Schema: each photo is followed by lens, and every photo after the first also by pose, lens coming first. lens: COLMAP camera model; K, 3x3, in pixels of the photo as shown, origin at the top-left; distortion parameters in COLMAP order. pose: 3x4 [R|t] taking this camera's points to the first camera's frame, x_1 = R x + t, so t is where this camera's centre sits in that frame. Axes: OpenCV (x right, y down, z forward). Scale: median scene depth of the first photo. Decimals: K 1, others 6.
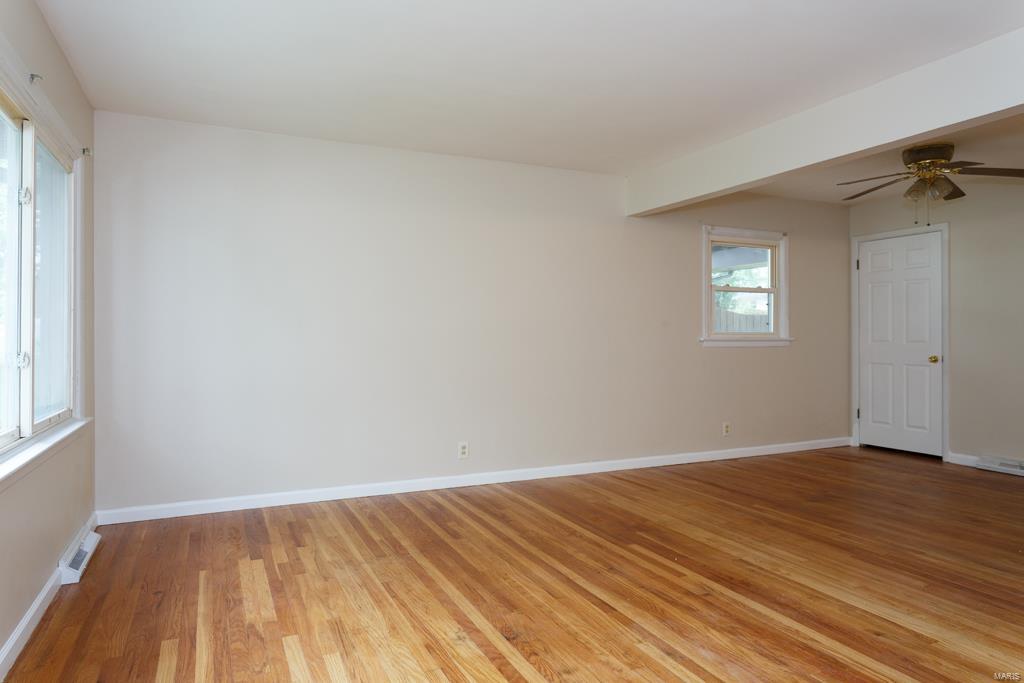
lens RADIAL K [[649.2, 0, 514.2], [0, 649.2, 336.3], [0, 0, 1]] dist [0.000580, -0.000825]
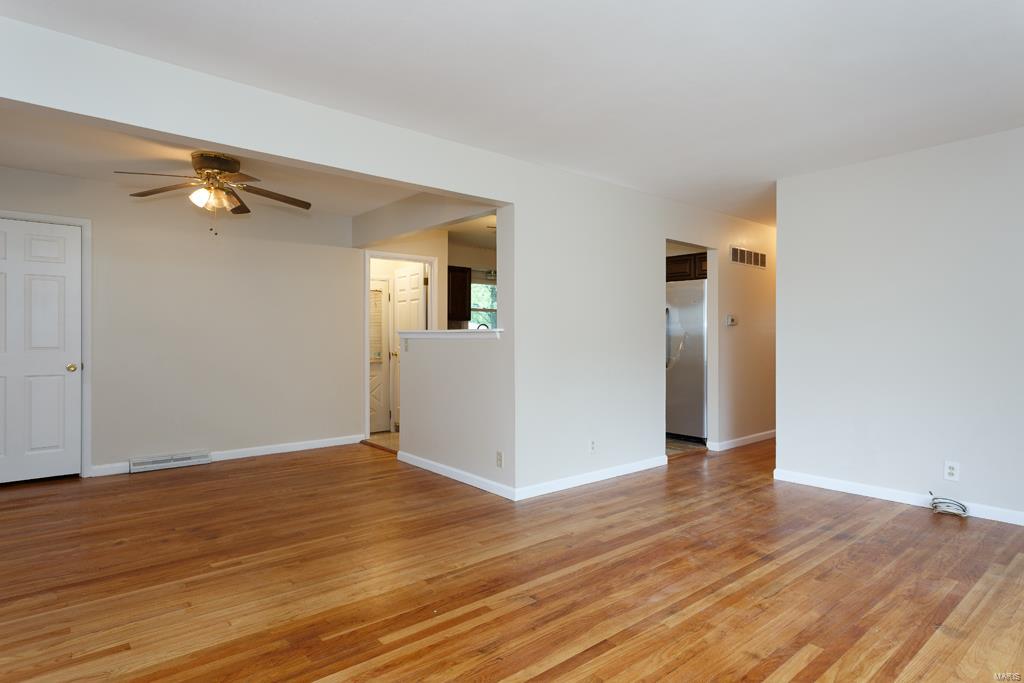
lens RADIAL K [[563.2, 0, 516.7], [0, 563.2, 338.4], [0, 0, 1]] dist [0.005820, -0.000432]
pose [[-0.265324, -0.001039, 0.964159, -0.452358], [-0.002663, 0.999996, 0.000344, -0.011917], [-0.964156, -0.002477, -0.265326, 1.017137]]
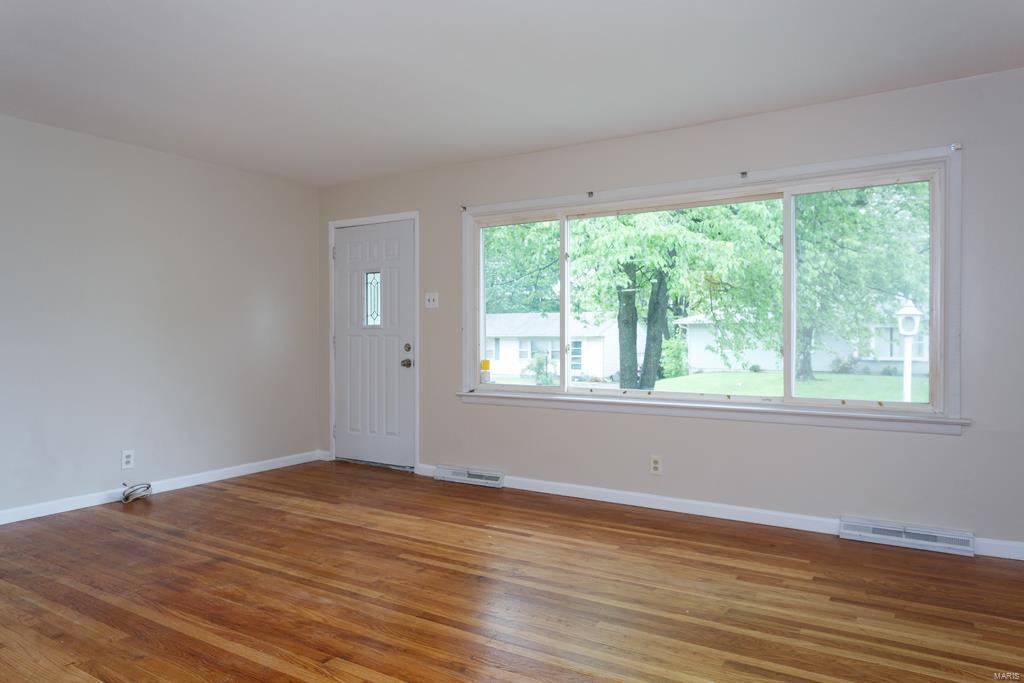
lens RADIAL K [[669.5, 0, 513.9], [0, 669.5, 341.2], [0, 0, 1]] dist [0.006018, -0.000423]
pose [[-0.844065, 0.004551, -0.536222, 0.434350], [0.003314, 0.999989, 0.003271, 0.003625], [0.536231, 0.000984, -0.844071, 1.461392]]
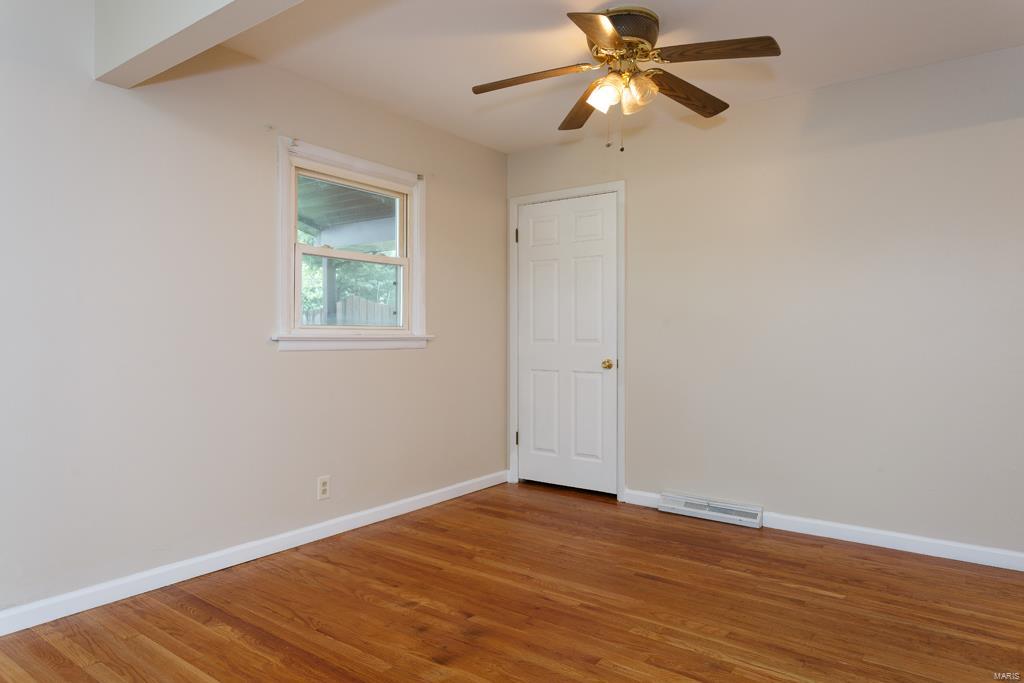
lens RADIAL K [[633.2, 0, 522.3], [0, 633.2, 337.0], [0, 0, 1]] dist [-0.022598, 0.002167]
pose [[0.876449, 0.001517, 0.481493, 0.351966], [-0.002316, 0.999997, 0.001066, 0.006058], [-0.481490, -0.002050, 0.876449, 0.683945]]
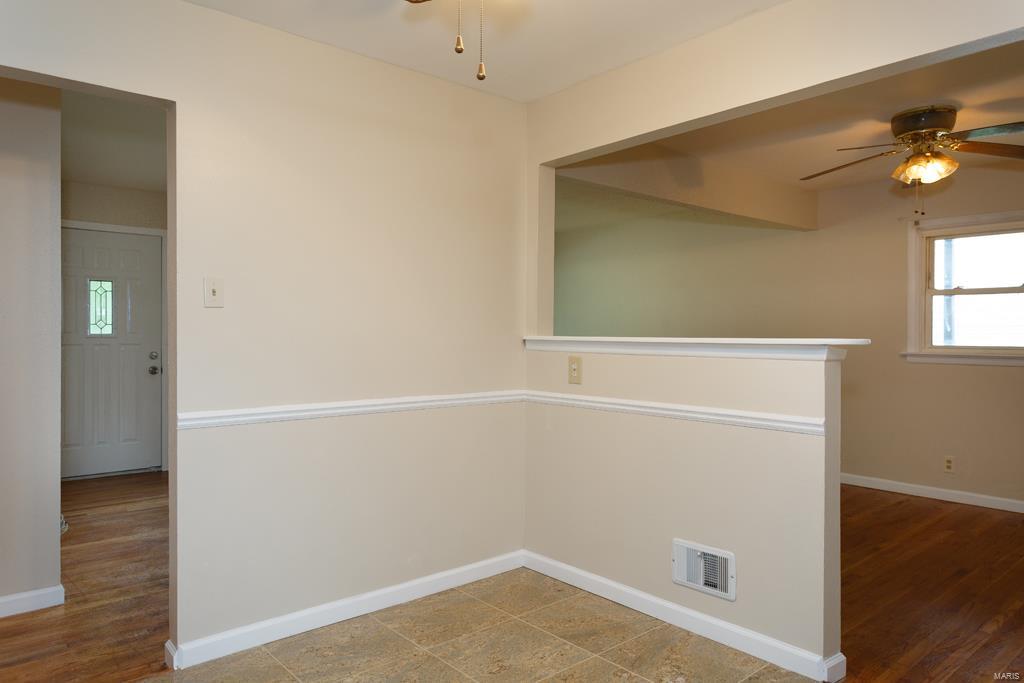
lens RADIAL K [[669.5, 0, 508.6], [0, 669.5, 335.9], [0, 0, 1]] dist [0.006018, -0.000423]
pose [[0.304639, 0.013567, -0.952371, 1.647023], [-0.001945, 0.999905, 0.013623, -0.049988], [0.952466, -0.002298, 0.304636, 0.359574]]
